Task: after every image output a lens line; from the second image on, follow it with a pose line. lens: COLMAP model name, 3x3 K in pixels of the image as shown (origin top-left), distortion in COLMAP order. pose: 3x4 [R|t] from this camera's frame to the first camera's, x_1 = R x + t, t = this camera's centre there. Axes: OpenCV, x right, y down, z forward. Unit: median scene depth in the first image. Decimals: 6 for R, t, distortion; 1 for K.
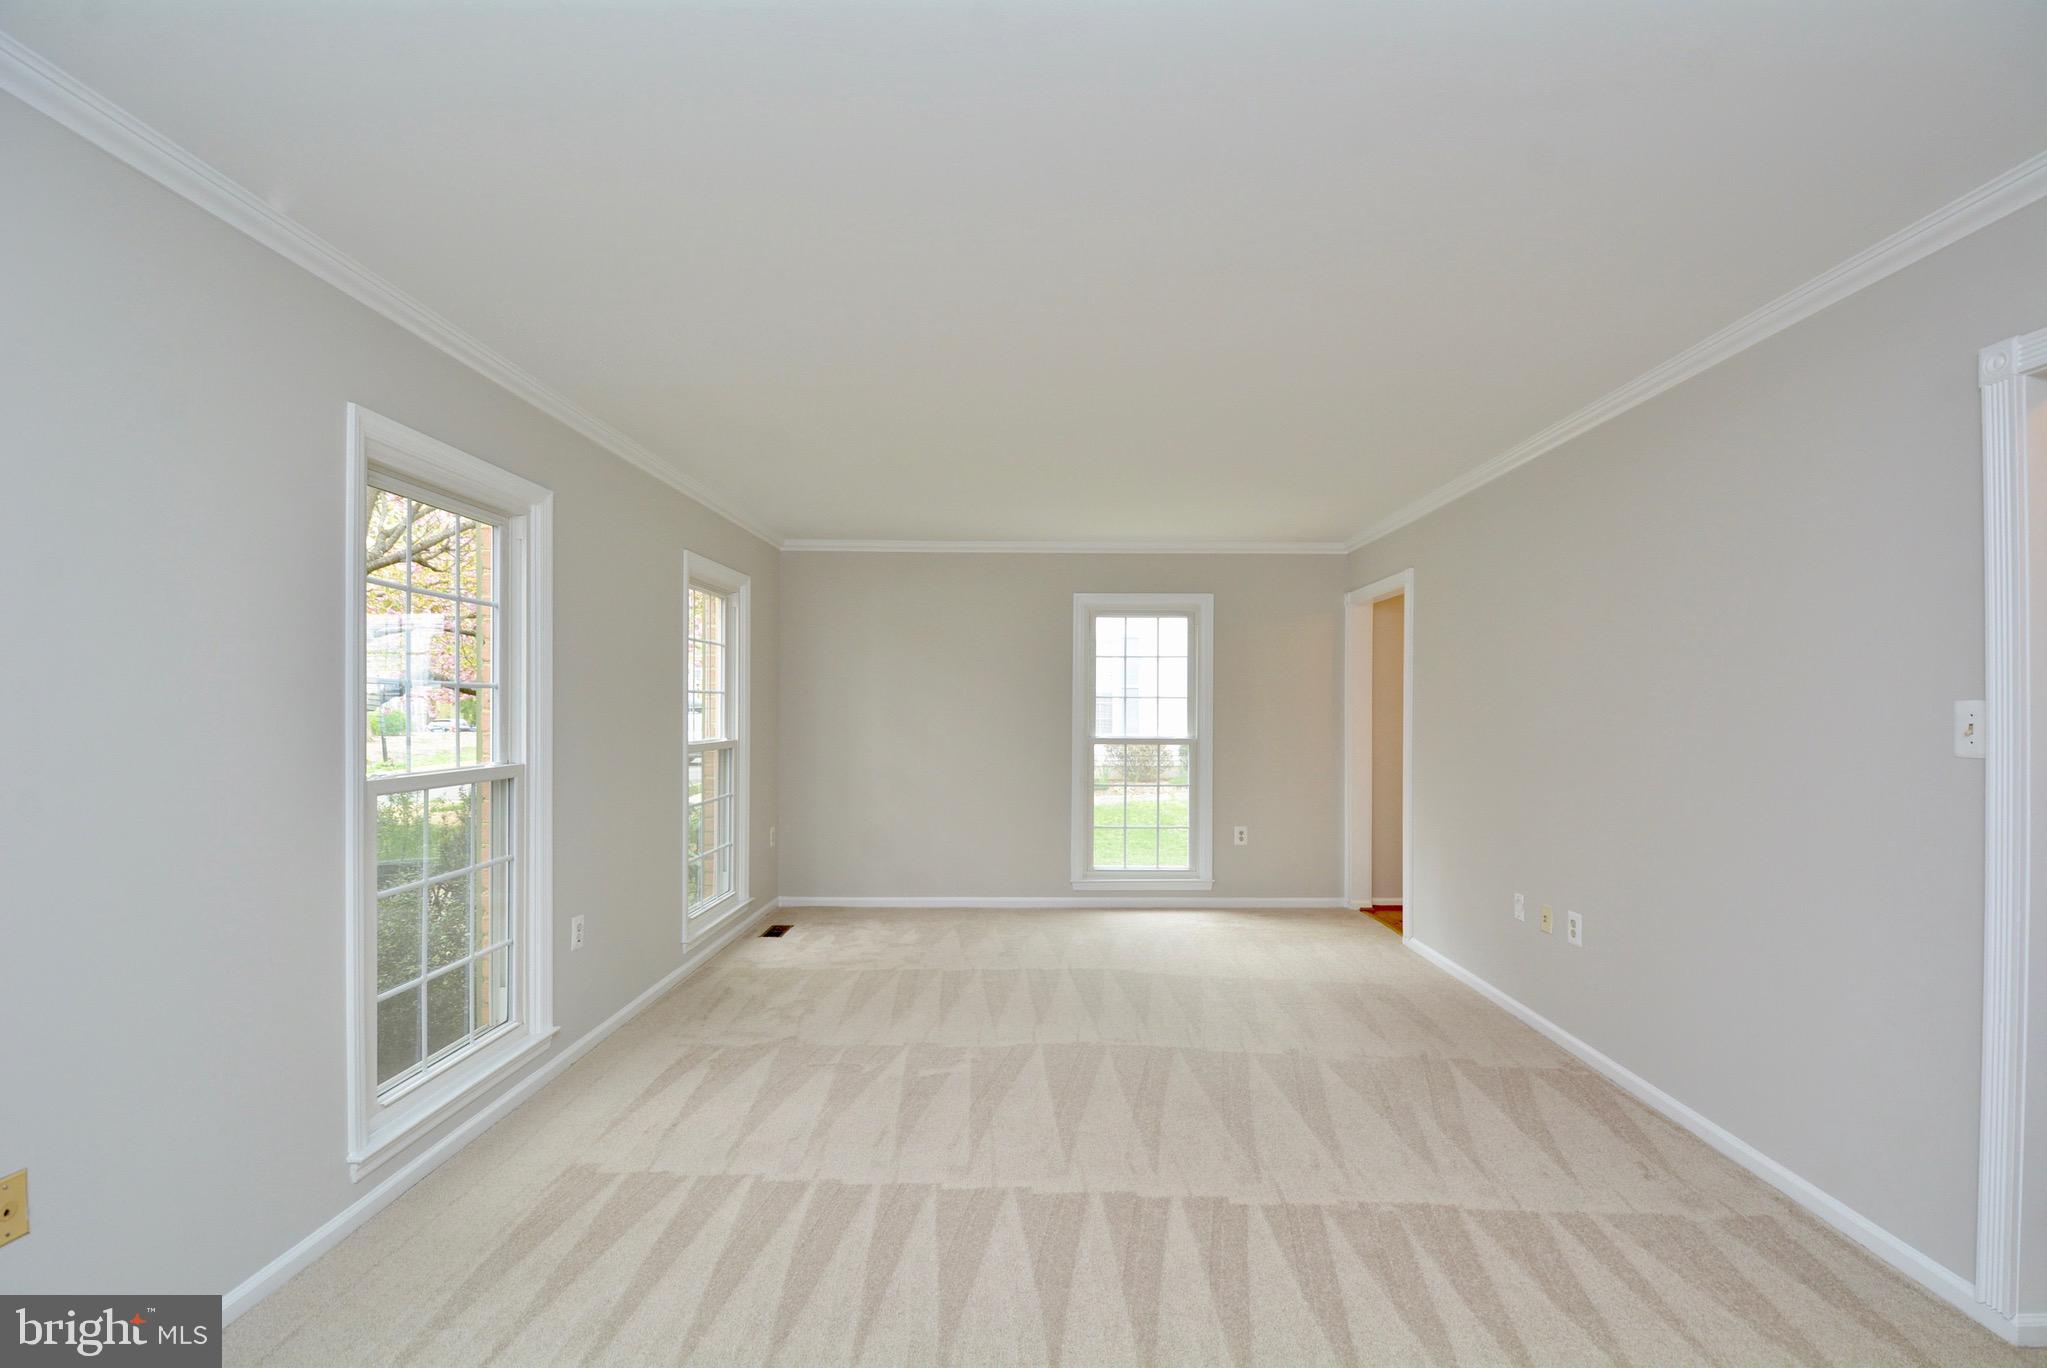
lens RADIAL K [[893.6, 0, 1048.4], [0, 893.6, 710.9], [0, 0, 1]] dist [0.018952, -0.024179]
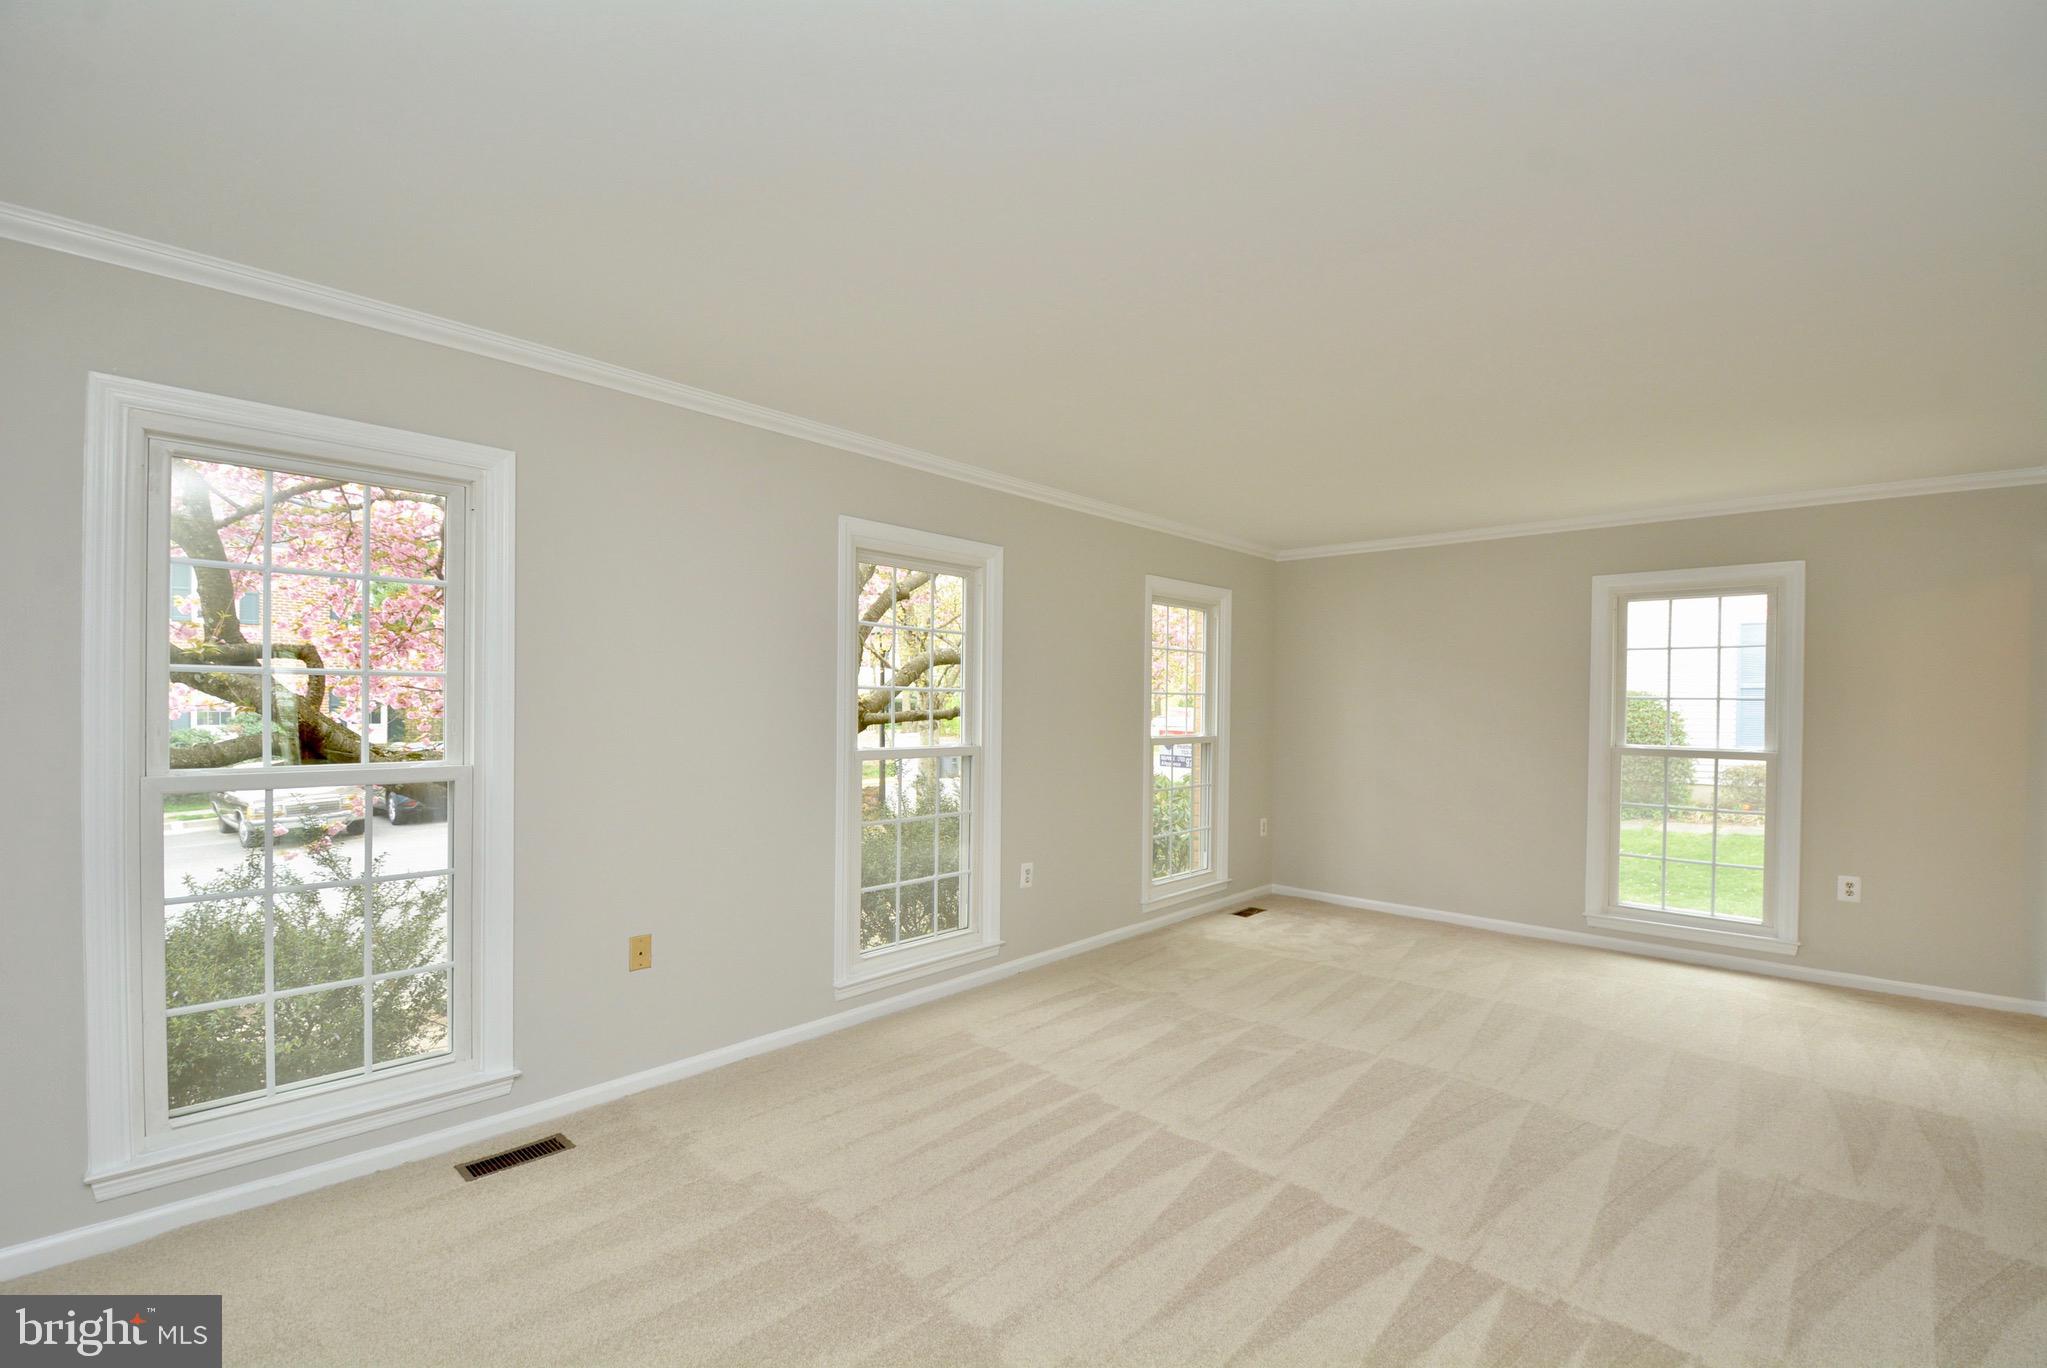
lens RADIAL K [[893.6, 0, 1048.4], [0, 893.6, 710.9], [0, 0, 1]] dist [0.018952, -0.024179]
pose [[0.740299, 0.010166, -0.672200, 0.282880], [-0.011670, 0.999929, 0.002270, 0.000850], [0.672176, 0.006164, 0.740366, 0.030155]]
